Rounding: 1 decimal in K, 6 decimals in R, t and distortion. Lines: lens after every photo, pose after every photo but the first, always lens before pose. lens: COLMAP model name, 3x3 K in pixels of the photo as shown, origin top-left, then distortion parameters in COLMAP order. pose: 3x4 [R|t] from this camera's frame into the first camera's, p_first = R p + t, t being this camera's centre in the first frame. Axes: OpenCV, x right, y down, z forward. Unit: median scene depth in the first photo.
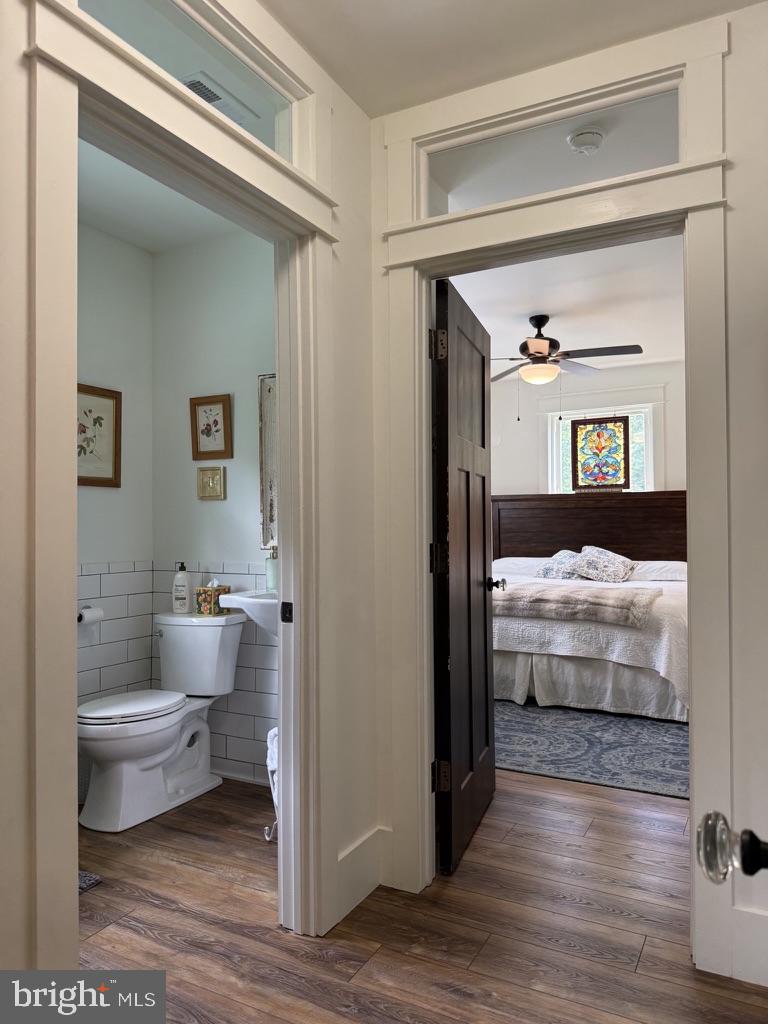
lens RADIAL K [[711.0, 0, 393.2], [0, 711.0, 514.8], [0, 0, 1]] dist [0.054202, -0.018609]
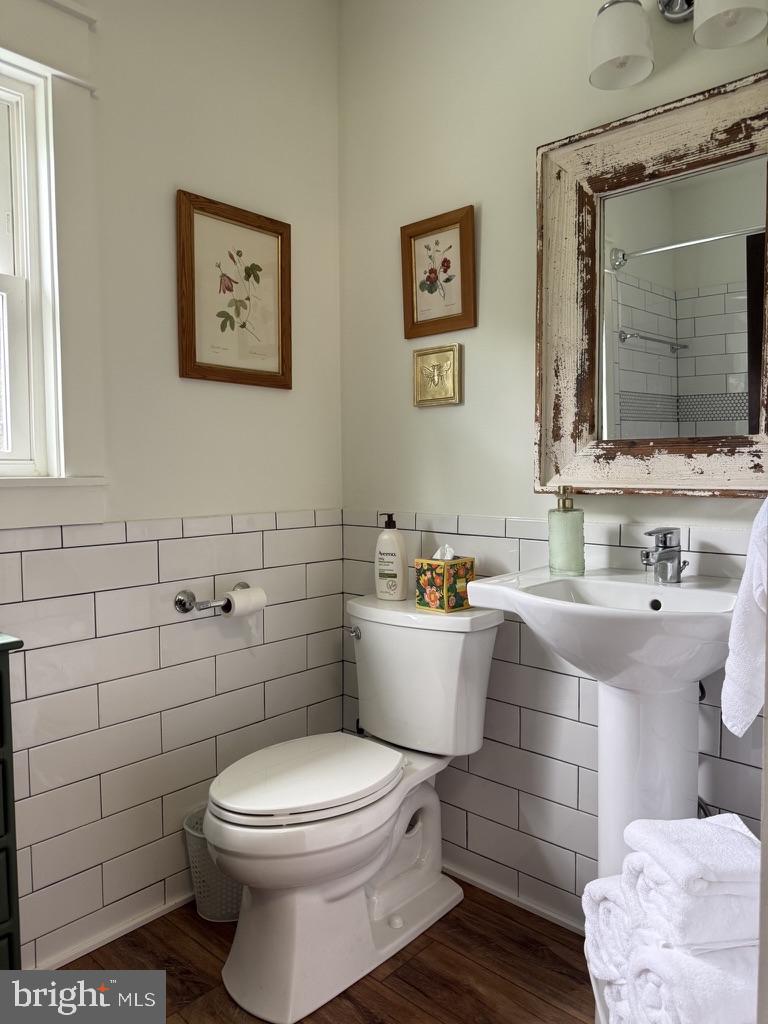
lens RADIAL K [[711.0, 0, 379.1], [0, 711.0, 511.5], [0, 0, 1]] dist [0.054202, -0.018609]
pose [[0.962959, 0.013708, -0.269300, -0.179659], [0.006929, 0.997120, 0.075529, 0.025414], [0.269560, -0.074597, 0.960090, 0.535700]]
